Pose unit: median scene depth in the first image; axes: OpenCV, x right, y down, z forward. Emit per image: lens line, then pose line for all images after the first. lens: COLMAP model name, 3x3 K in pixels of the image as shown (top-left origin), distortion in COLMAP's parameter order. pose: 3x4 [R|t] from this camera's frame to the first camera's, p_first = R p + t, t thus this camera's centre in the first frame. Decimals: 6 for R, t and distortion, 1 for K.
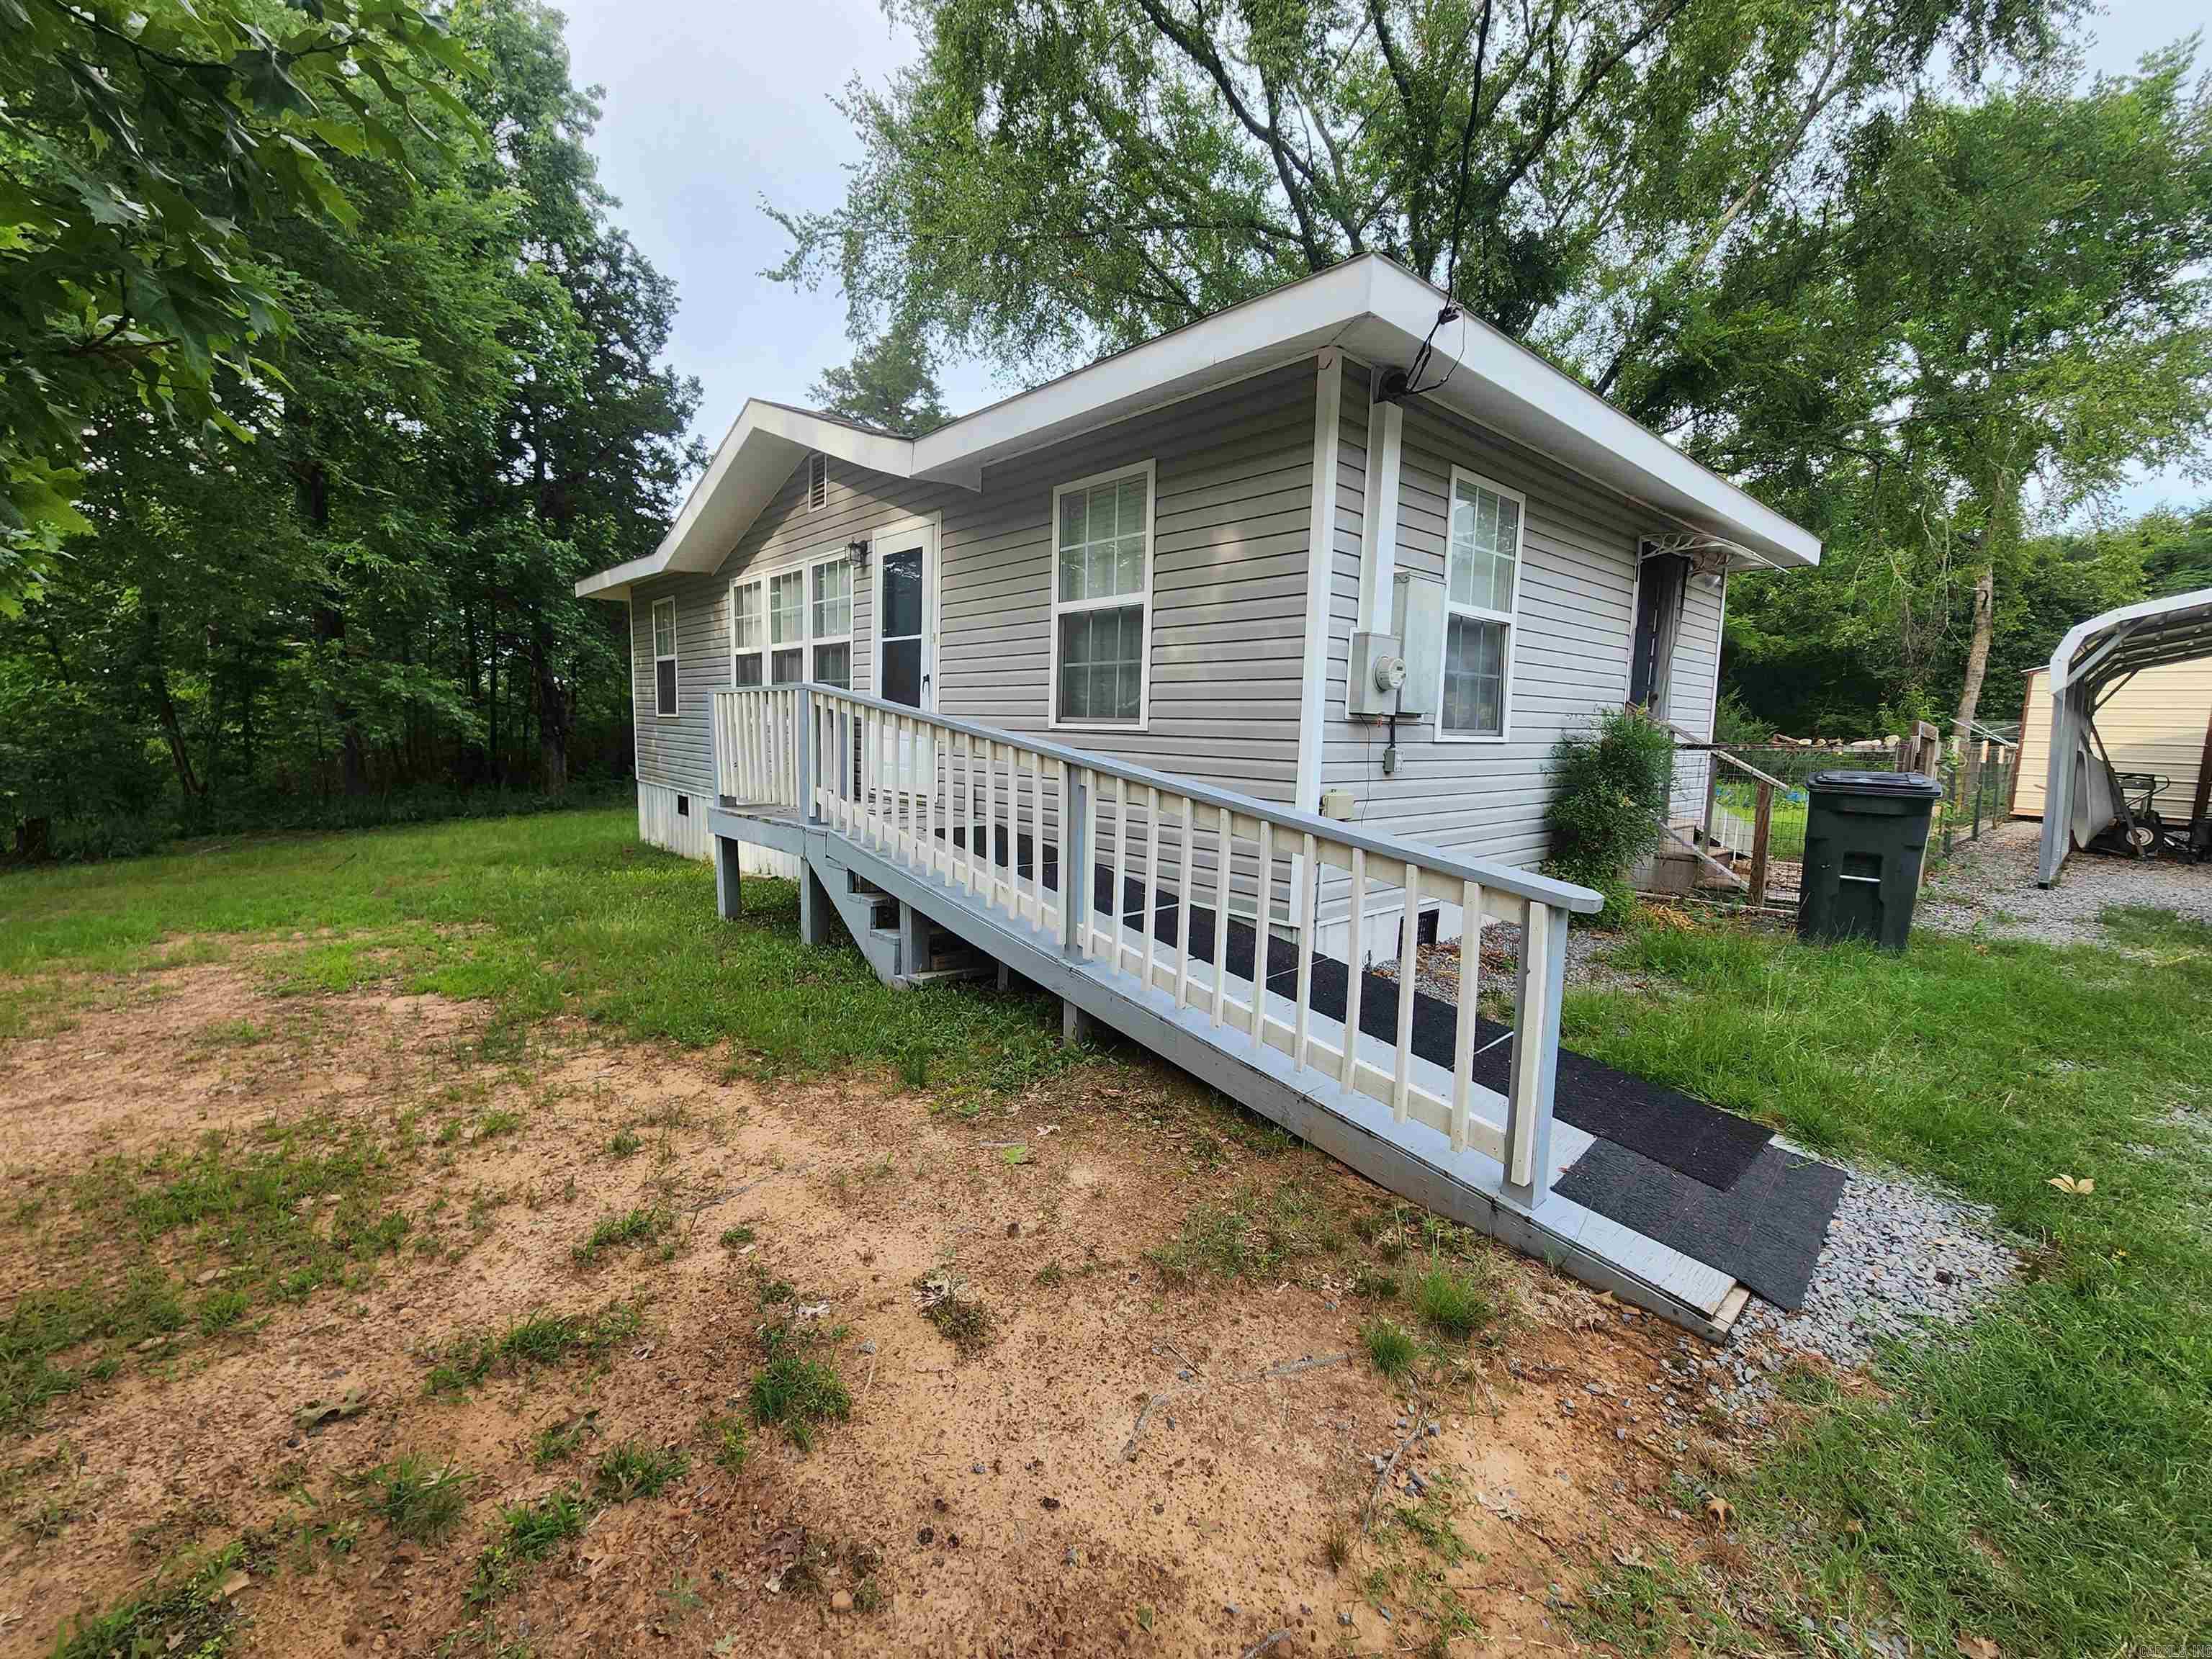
lens RADIAL K [[899.9, 0, 1105.2], [0, 899.9, 827.2], [0, 0, 1]] dist [-0.002662, -0.000223]
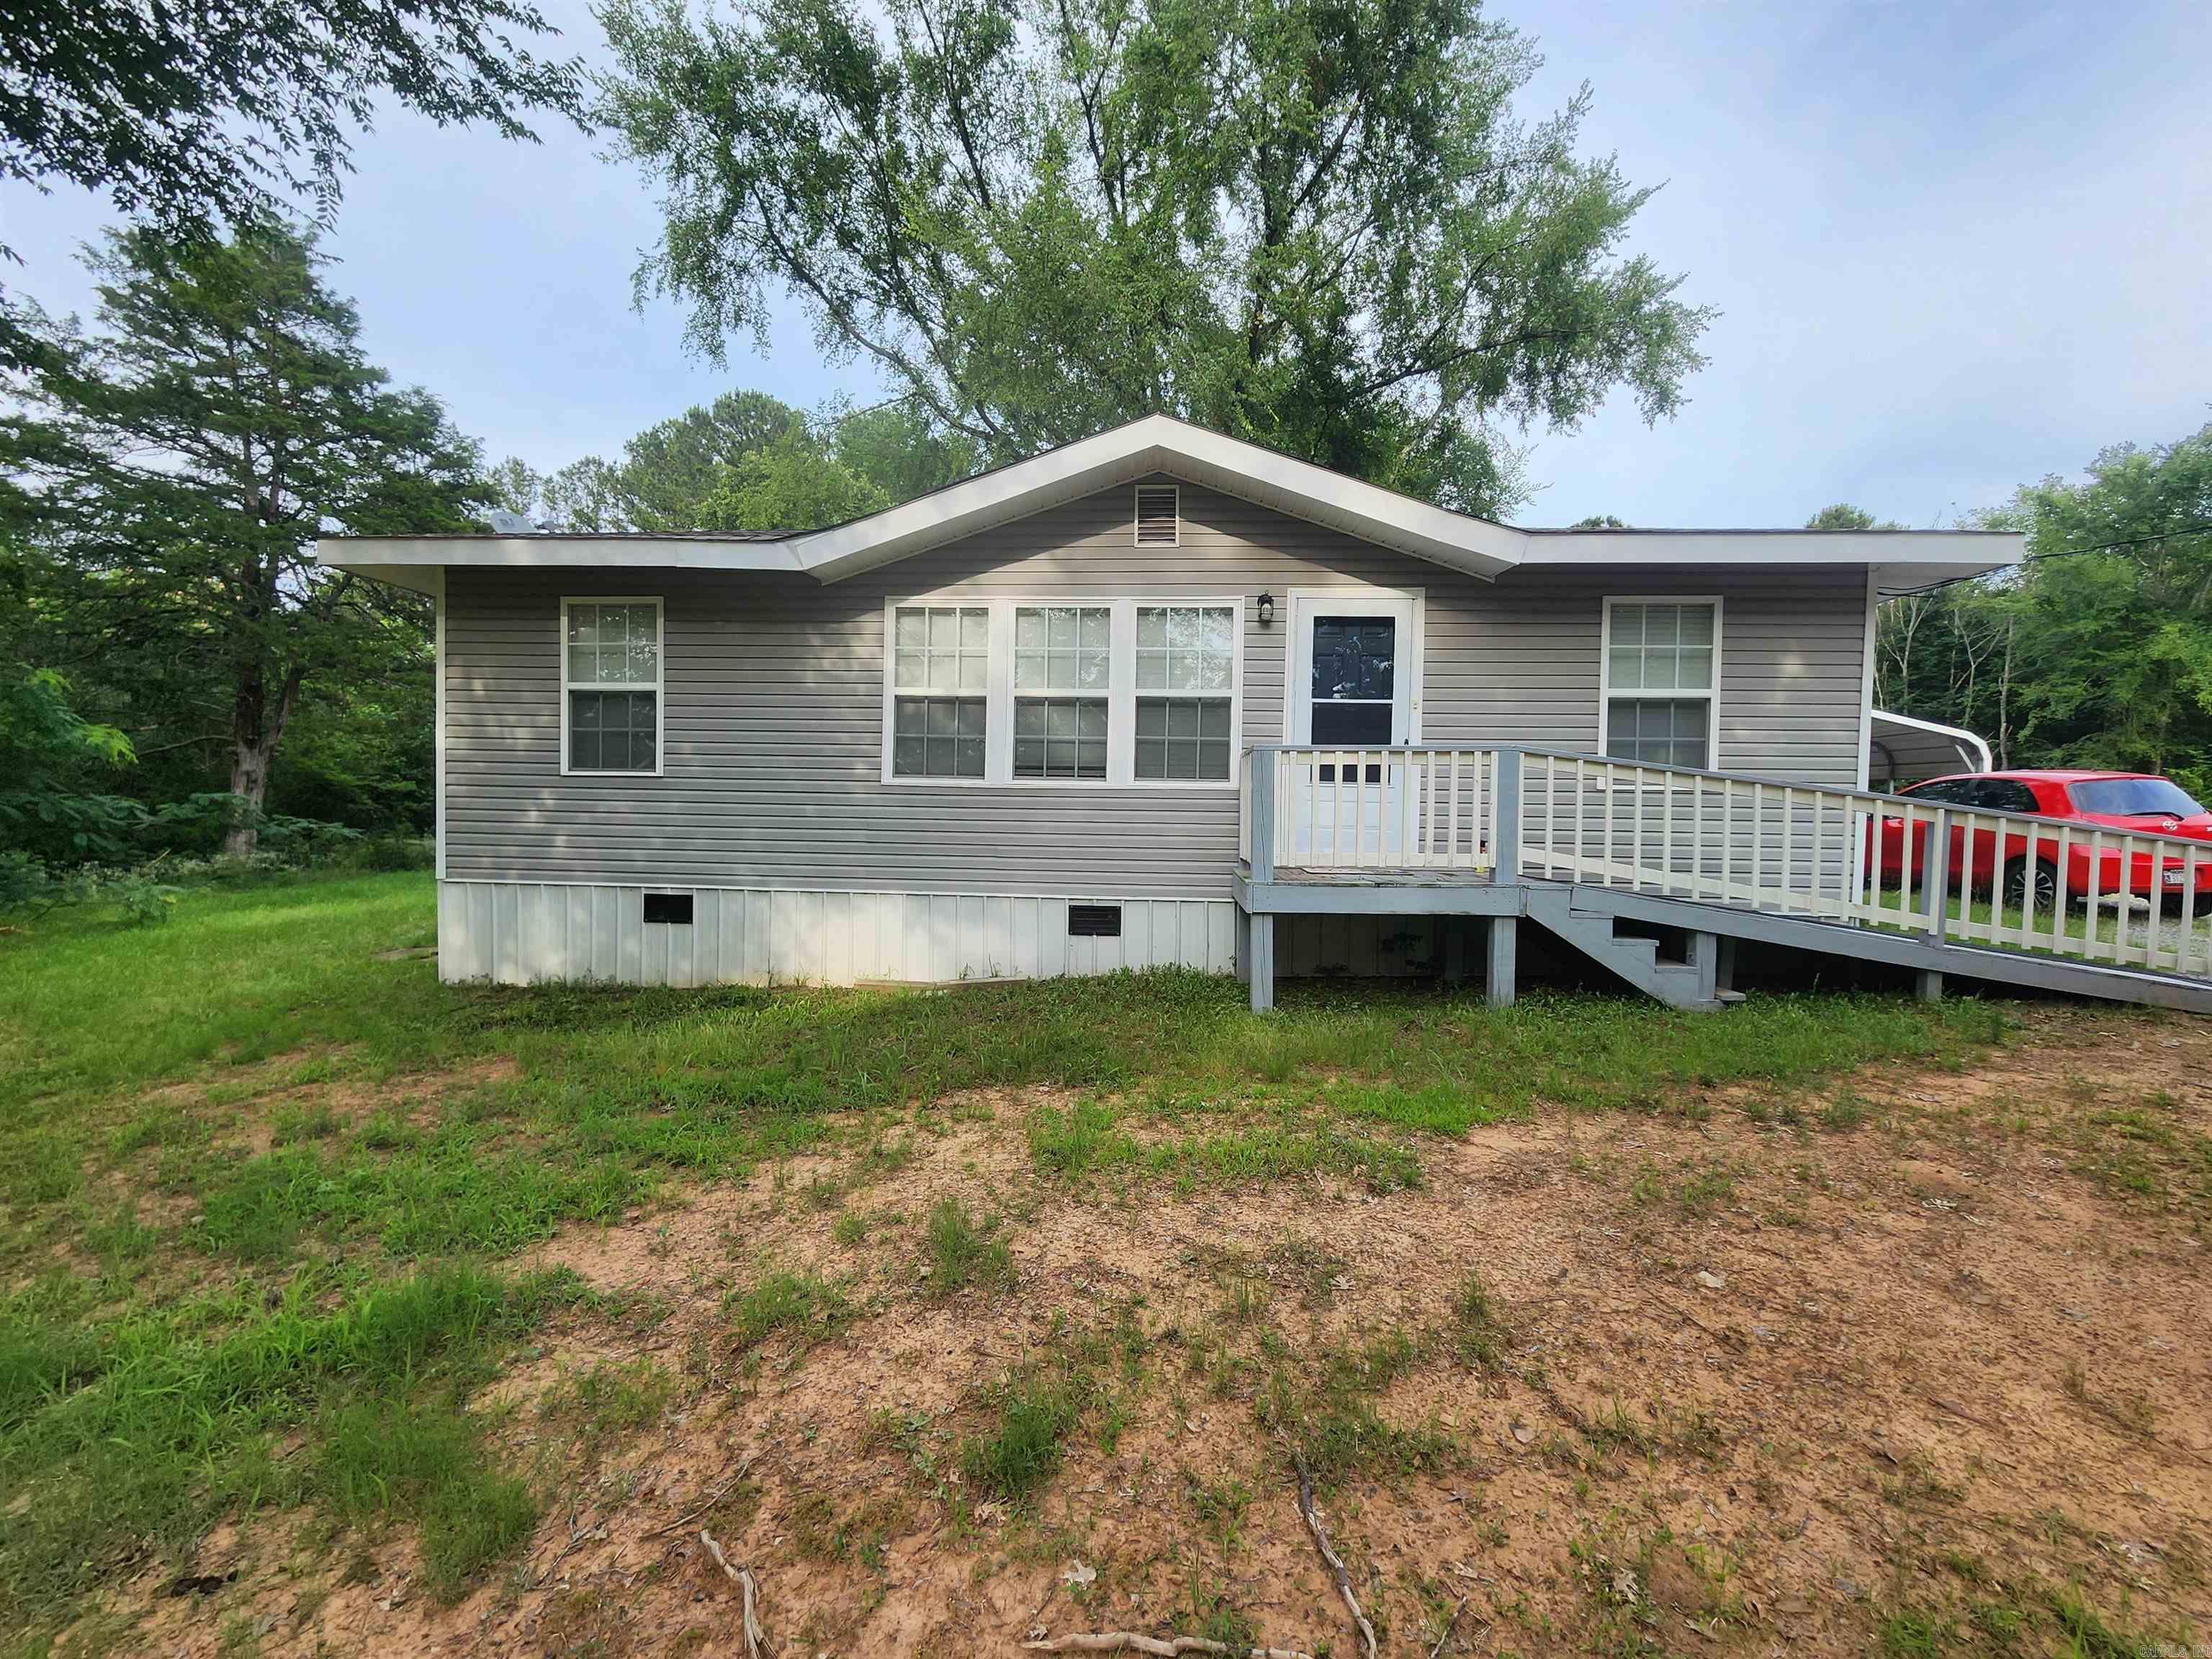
lens RADIAL K [[899.9, 0, 1108.7], [0, 899.9, 820.2], [0, 0, 1]] dist [-0.002662, -0.000223]
pose [[0.718683, -0.025934, 0.694854, -1.429768], [0.080904, 0.995636, -0.046519, -0.065418], [-0.690615, 0.089649, 0.717645, 0.605803]]
